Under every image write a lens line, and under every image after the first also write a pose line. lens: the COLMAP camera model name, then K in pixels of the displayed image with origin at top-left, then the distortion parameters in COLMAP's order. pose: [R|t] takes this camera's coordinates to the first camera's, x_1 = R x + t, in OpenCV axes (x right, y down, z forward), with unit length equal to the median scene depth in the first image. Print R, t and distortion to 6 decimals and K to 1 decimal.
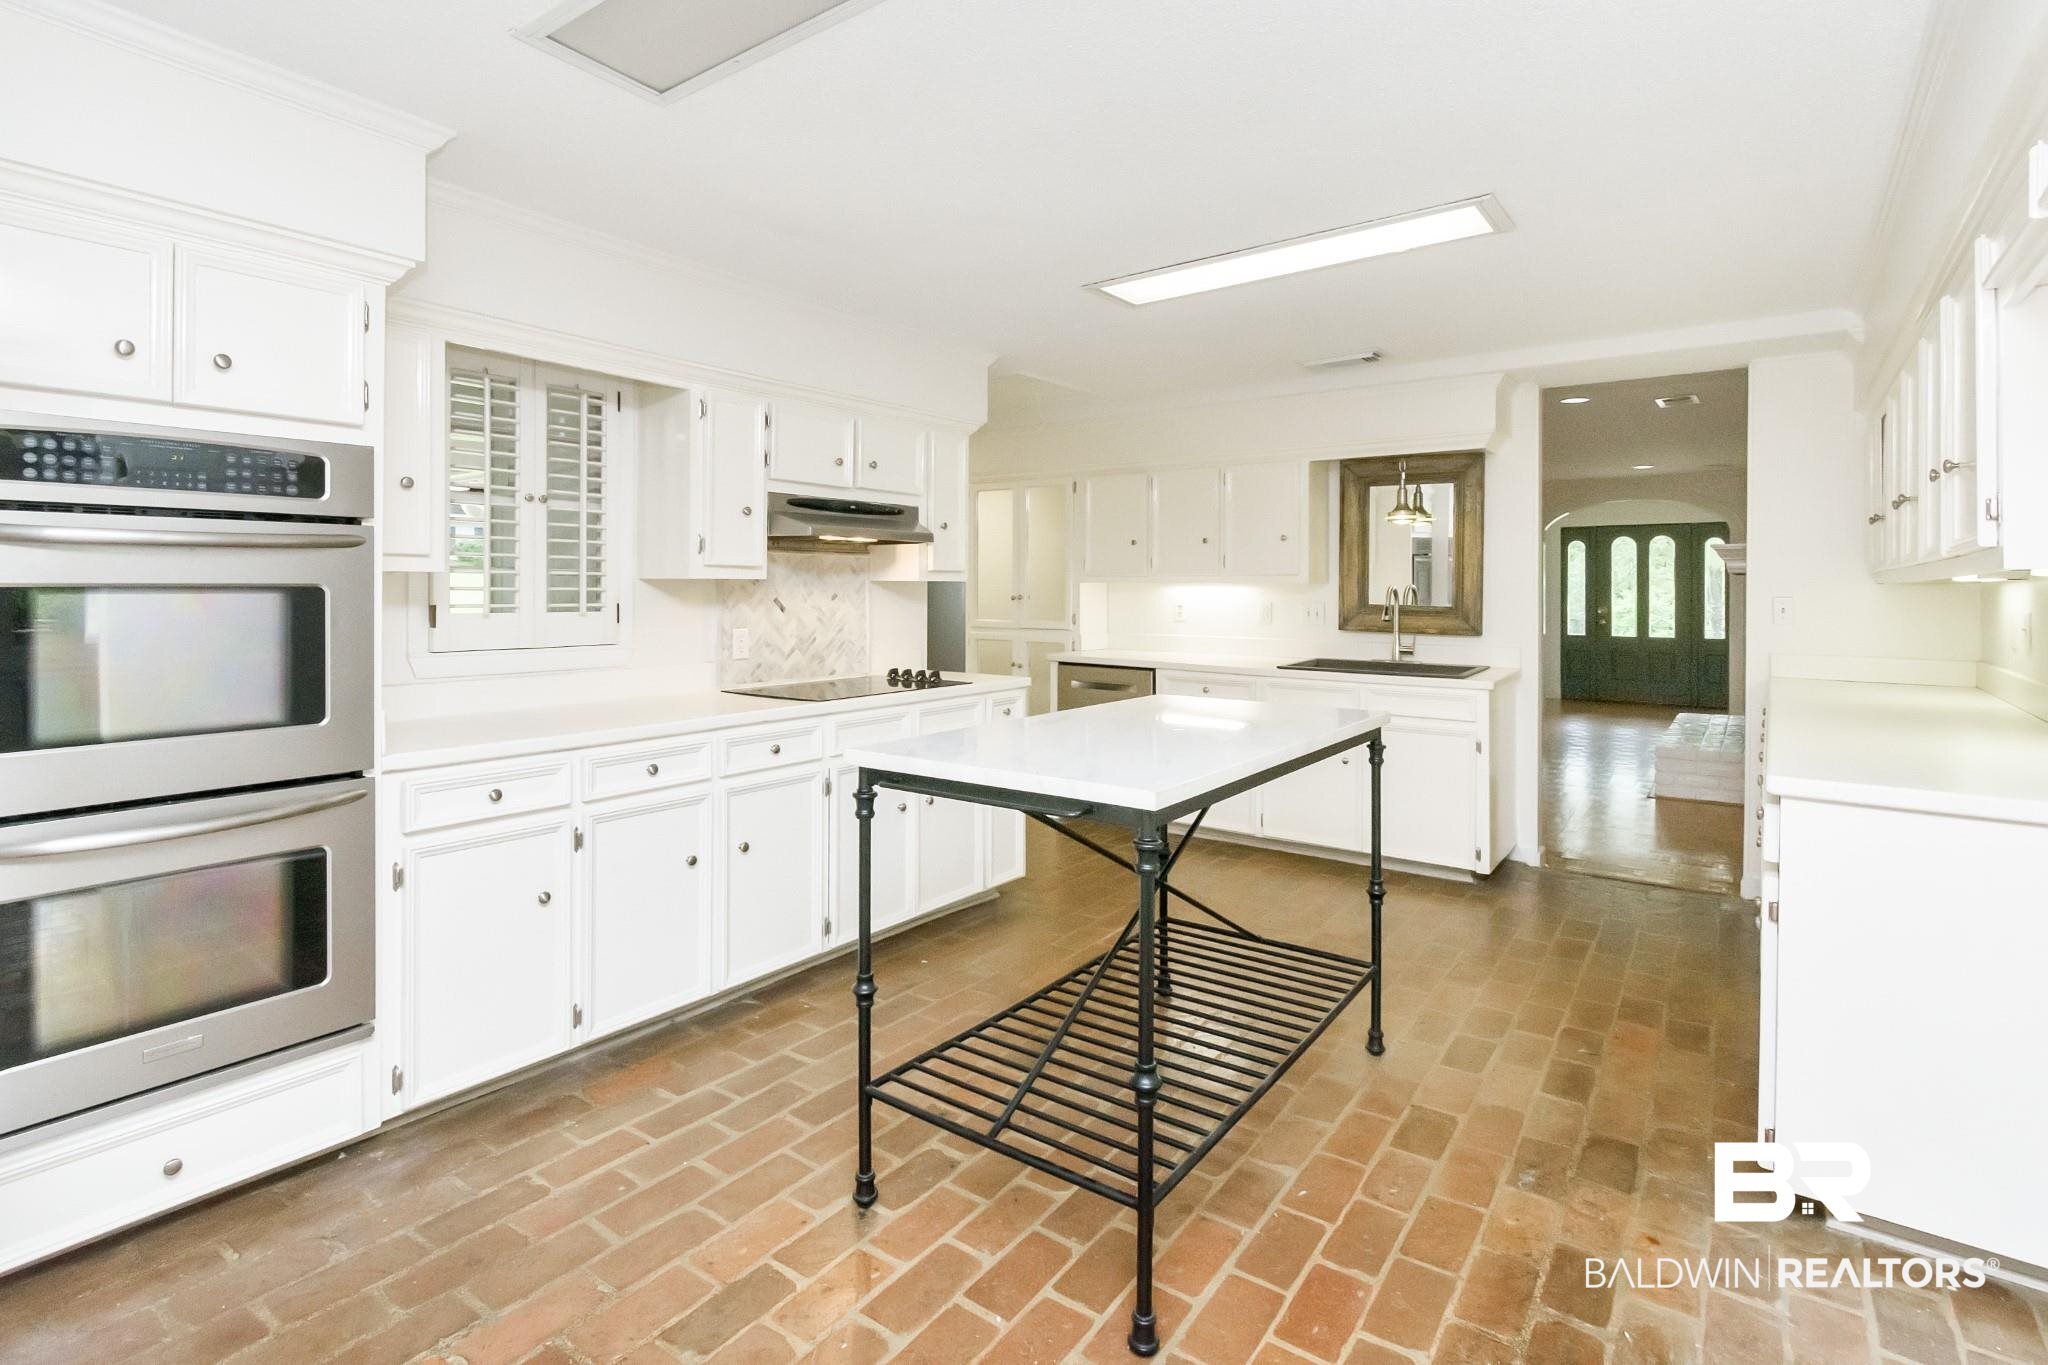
lens RADIAL K [[971.9, 0, 1046.1], [0, 971.9, 589.8], [0, 0, 1]] dist [0.003496, -0.000697]
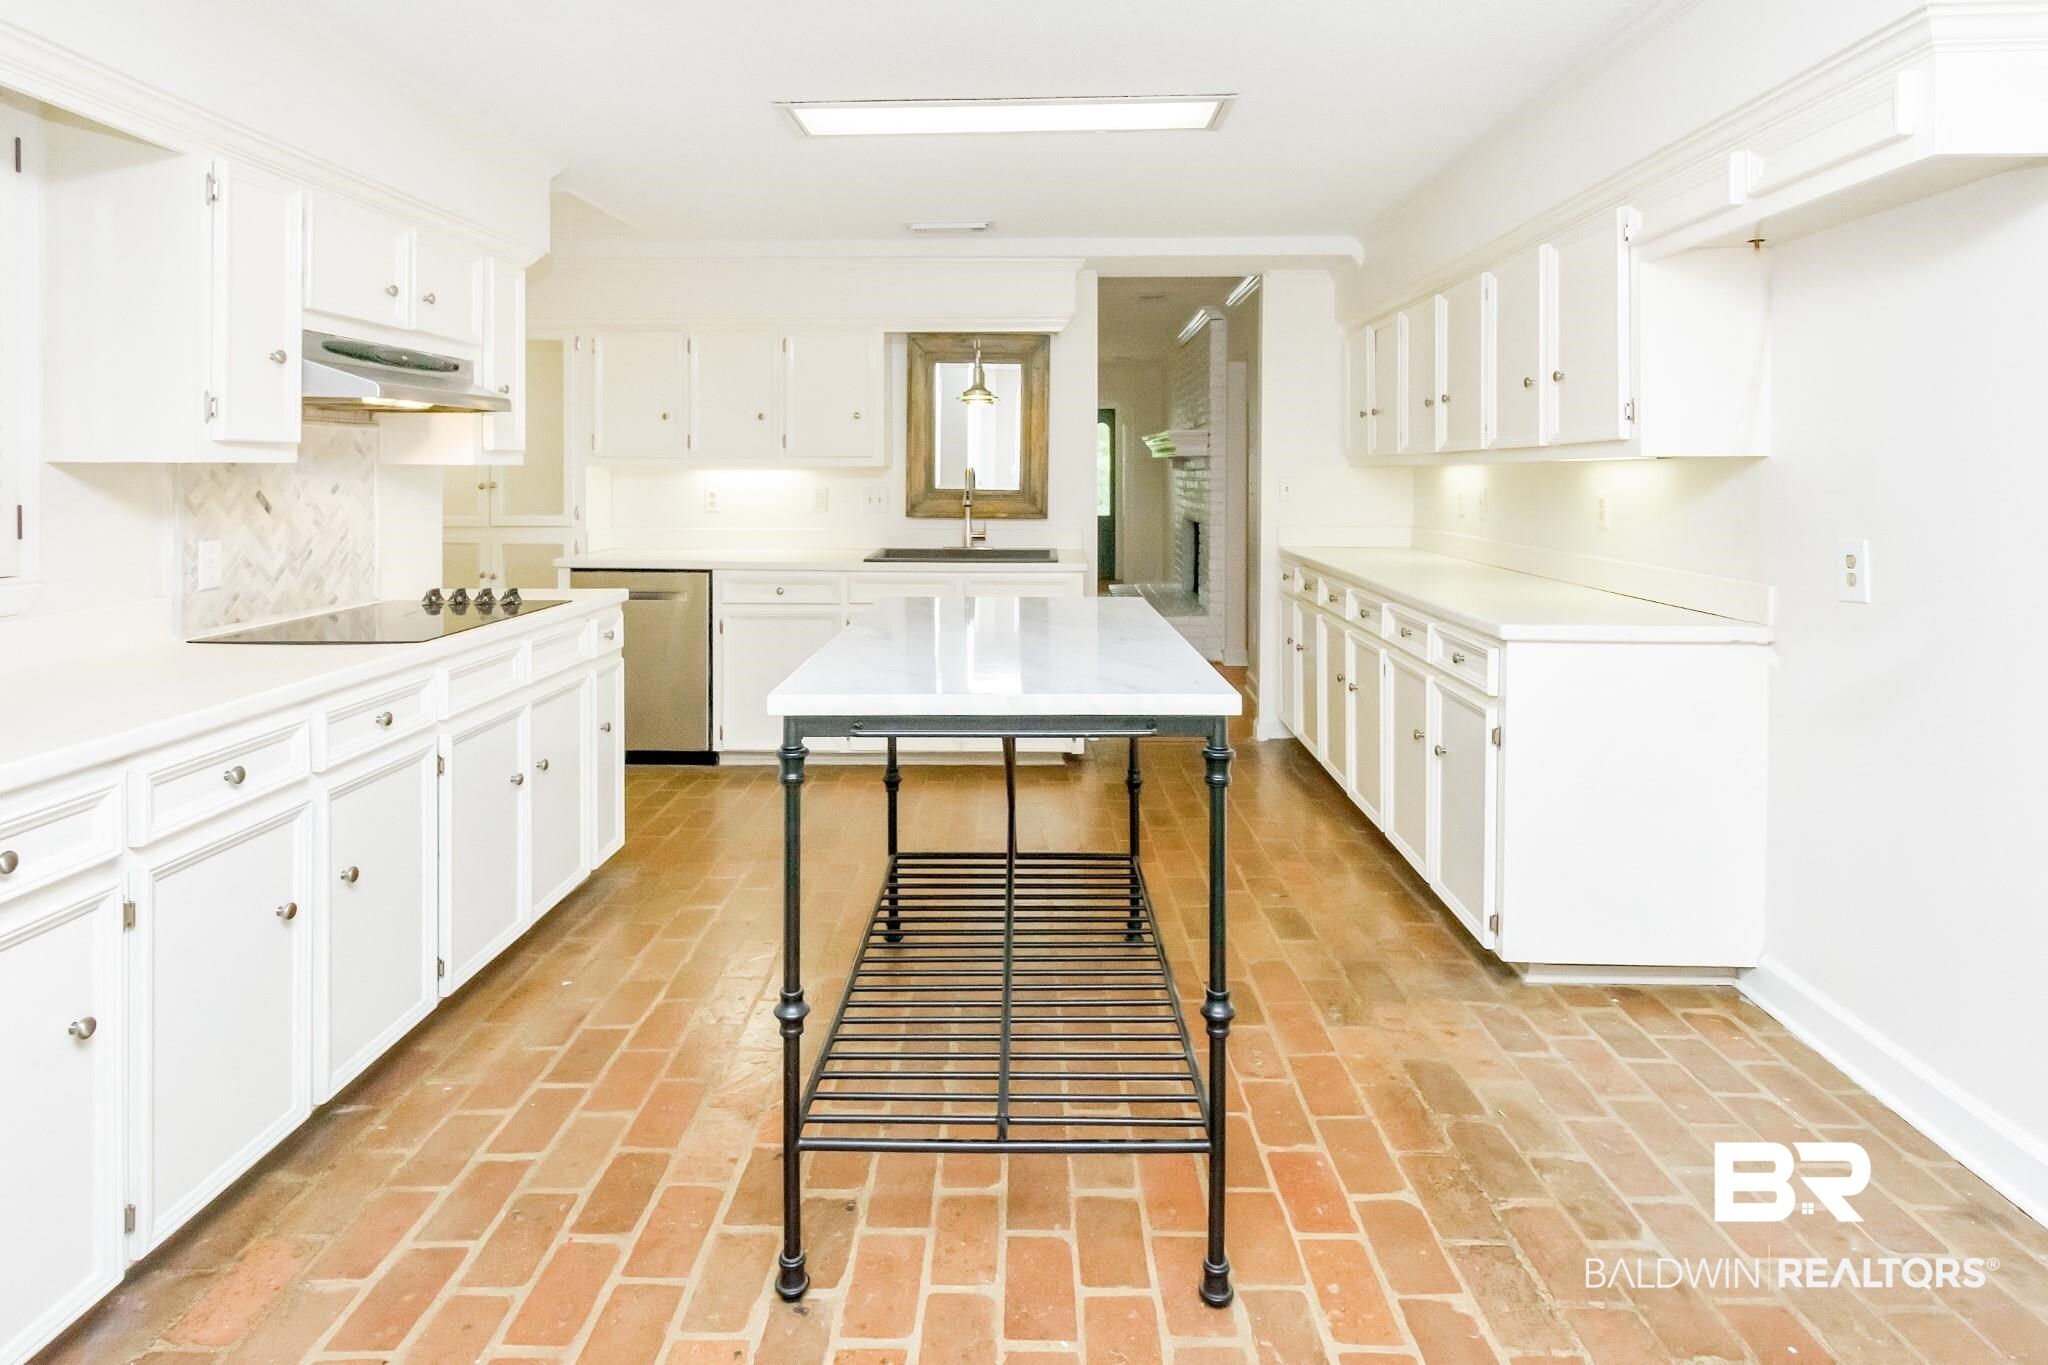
lens RADIAL K [[1101.8, 0, 1011.6], [0, 1101.8, 481.2], [0, 0, 1]] dist [0.001552, -0.002042]
pose [[0.823568, -0.009640, 0.567136, -0.241719], [0.004835, 0.999939, 0.009975, -0.002968], [-0.567197, -0.005472, 0.823564, 0.095190]]
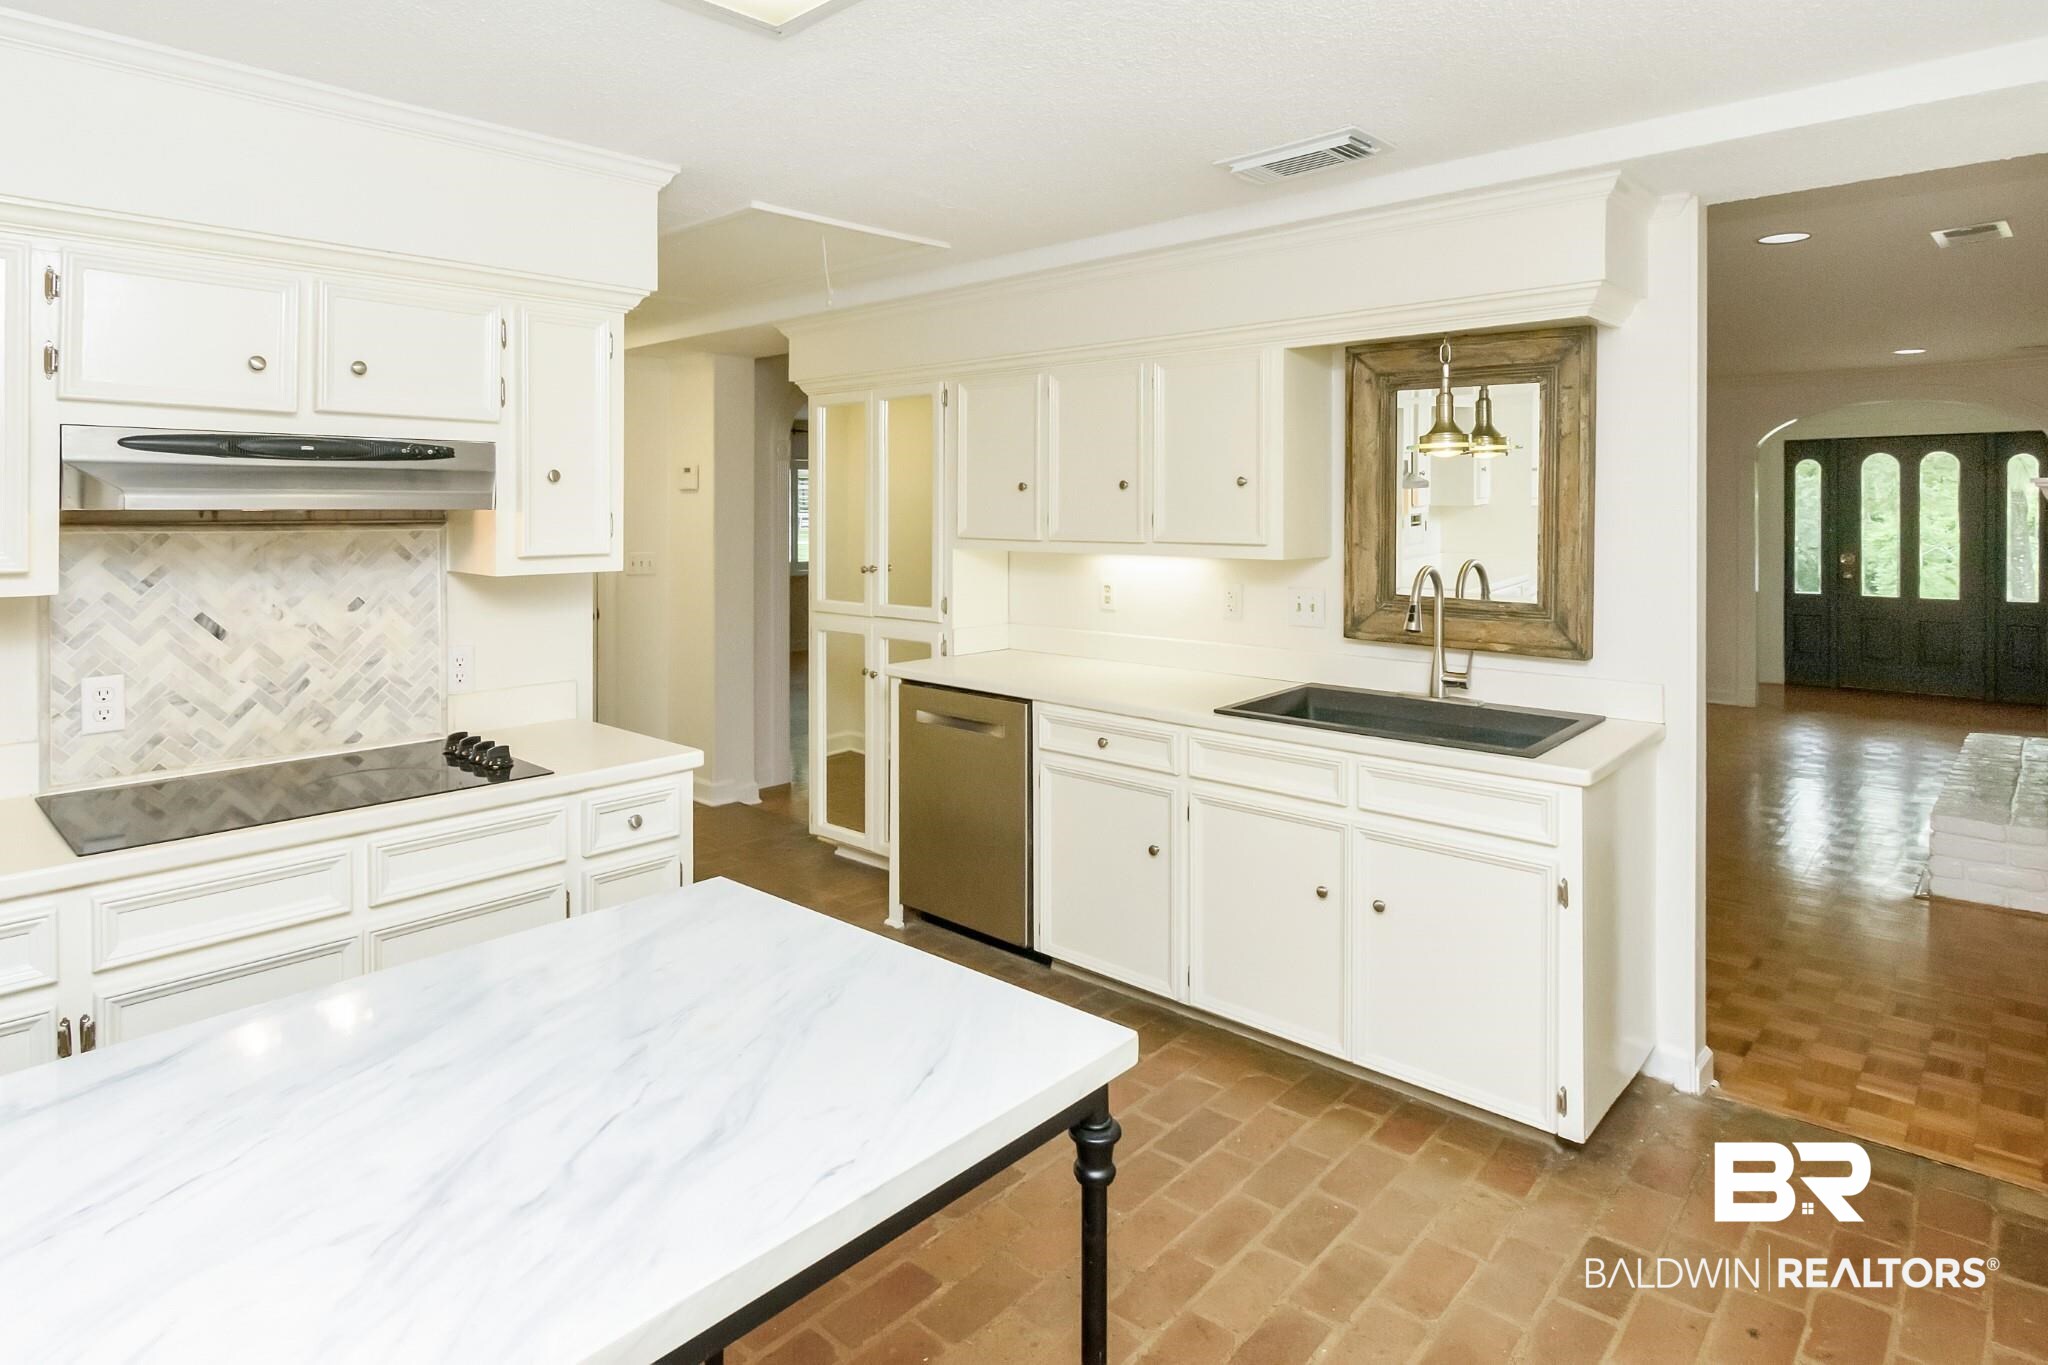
lens RADIAL K [[1117.5, 0, 1049.0], [0, 1117.5, 516.3], [0, 0, 1]] dist [0.000948, -0.001609]
pose [[0.994232, -0.003564, -0.107193, 0.227783], [0.004177, 0.999976, 0.005503, -0.041554], [0.107171, -0.005919, 0.994223, 0.366046]]
